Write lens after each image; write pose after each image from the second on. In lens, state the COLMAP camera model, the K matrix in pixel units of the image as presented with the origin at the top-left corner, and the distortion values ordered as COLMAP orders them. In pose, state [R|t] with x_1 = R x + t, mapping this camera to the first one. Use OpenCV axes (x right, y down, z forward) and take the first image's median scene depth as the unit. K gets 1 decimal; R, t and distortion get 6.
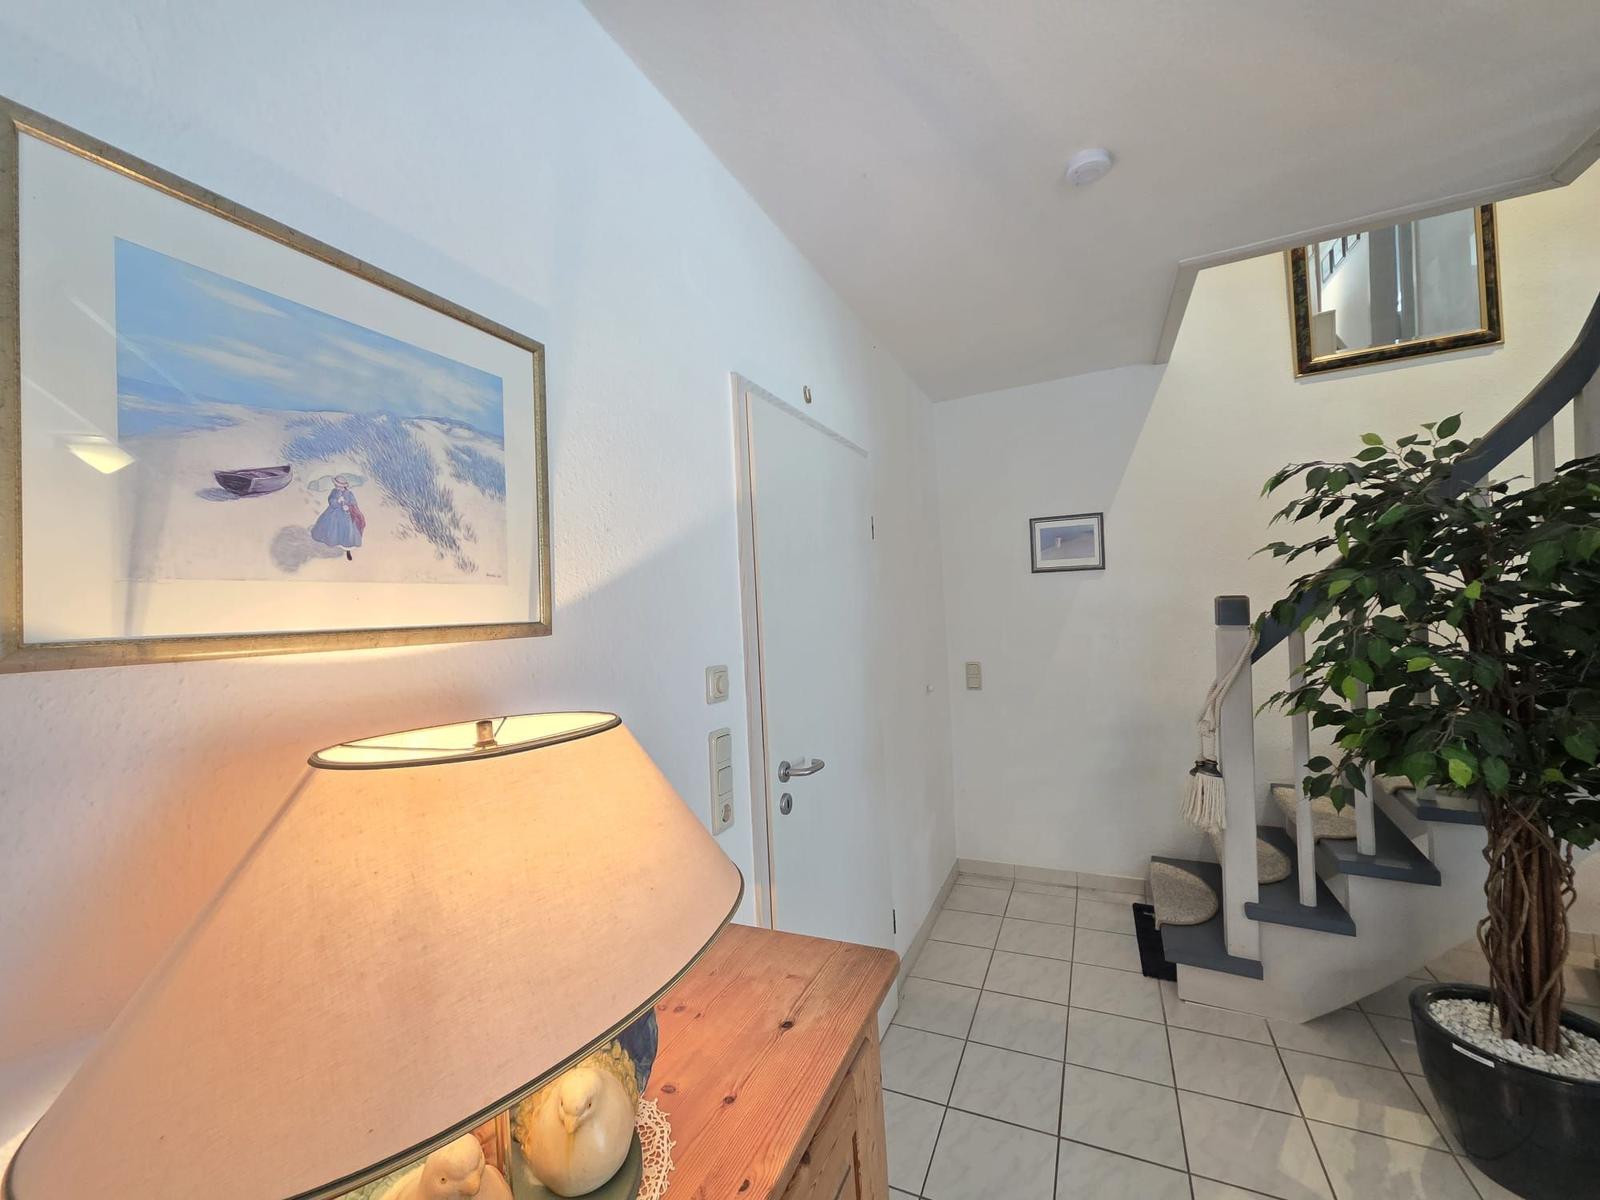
lens RADIAL K [[635.5, 0, 807.6], [0, 635.5, 596.2], [0, 0, 1]] dist [0.002190, -0.000391]
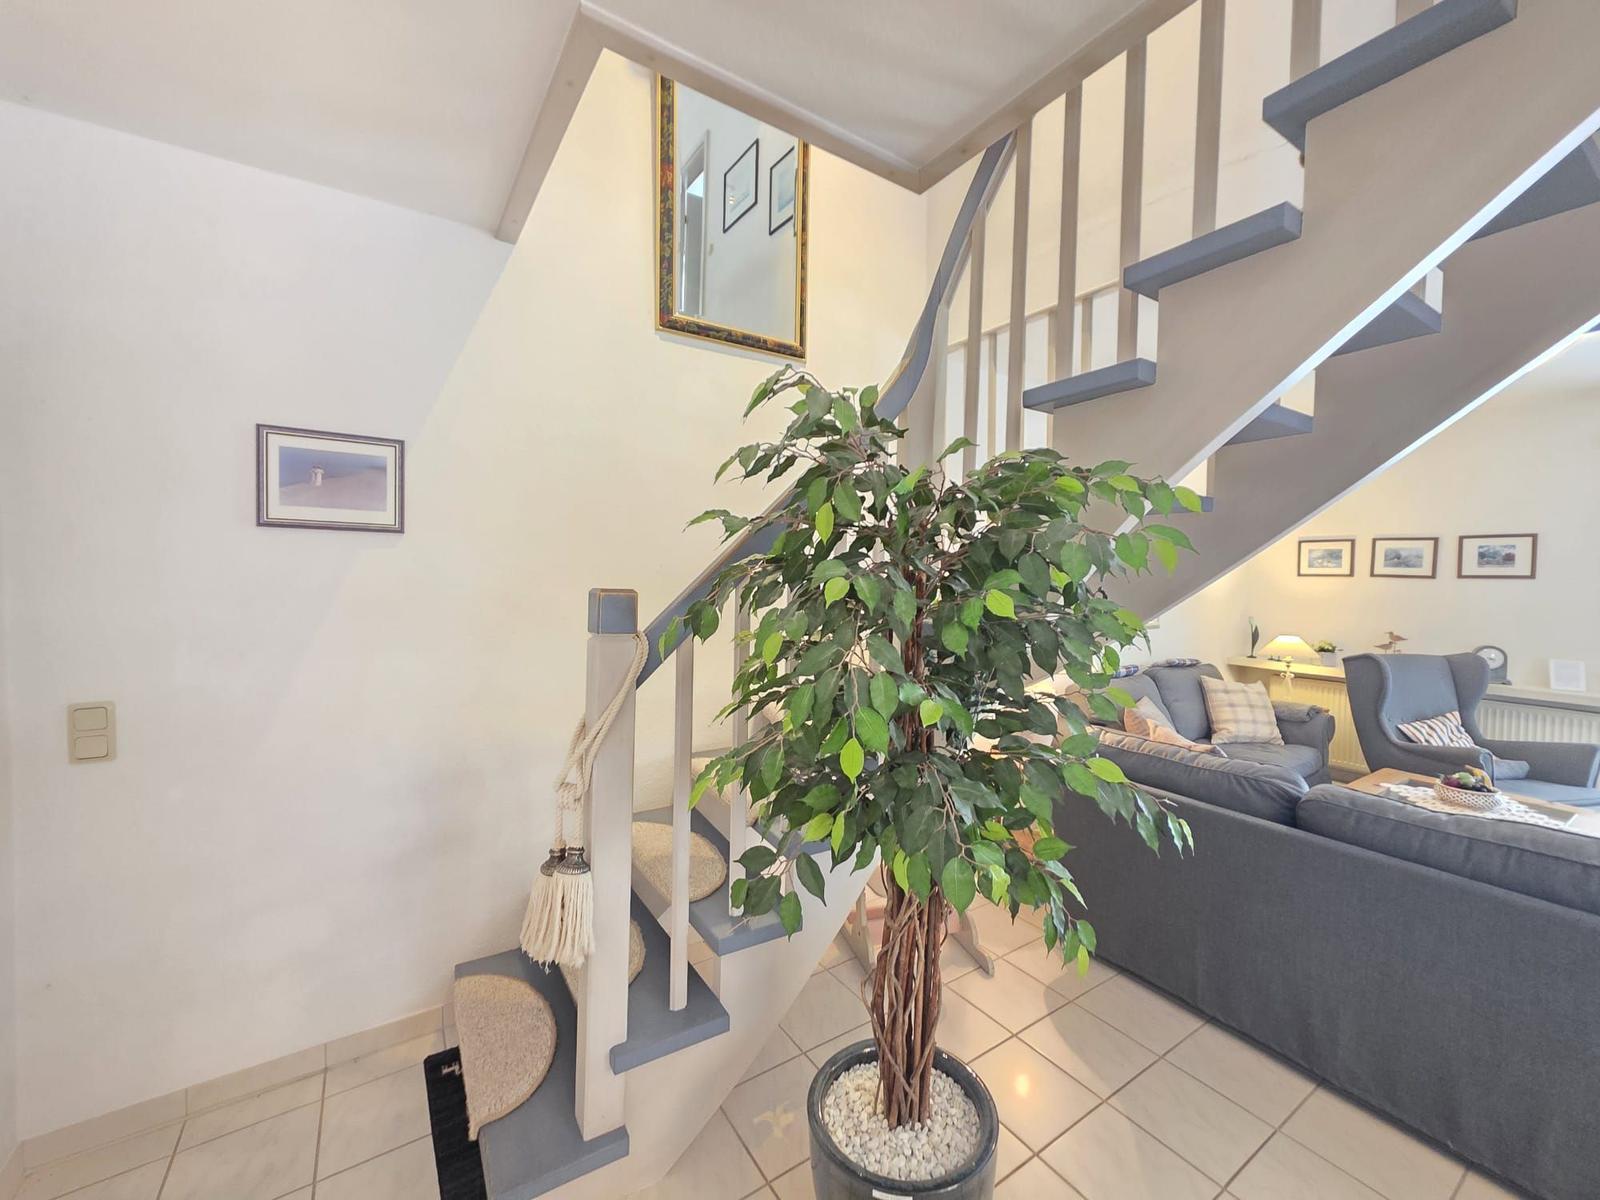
lens RADIAL K [[641.4, 0, 802.4], [0, 641.4, 597.8], [0, 0, 1]] dist [0.000269, -0.000632]
pose [[0.526156, 0.024098, 0.850047, 0.194832], [-0.053290, 0.998568, 0.004676, -0.004504], [-0.848717, -0.047759, 0.526686, 0.460808]]
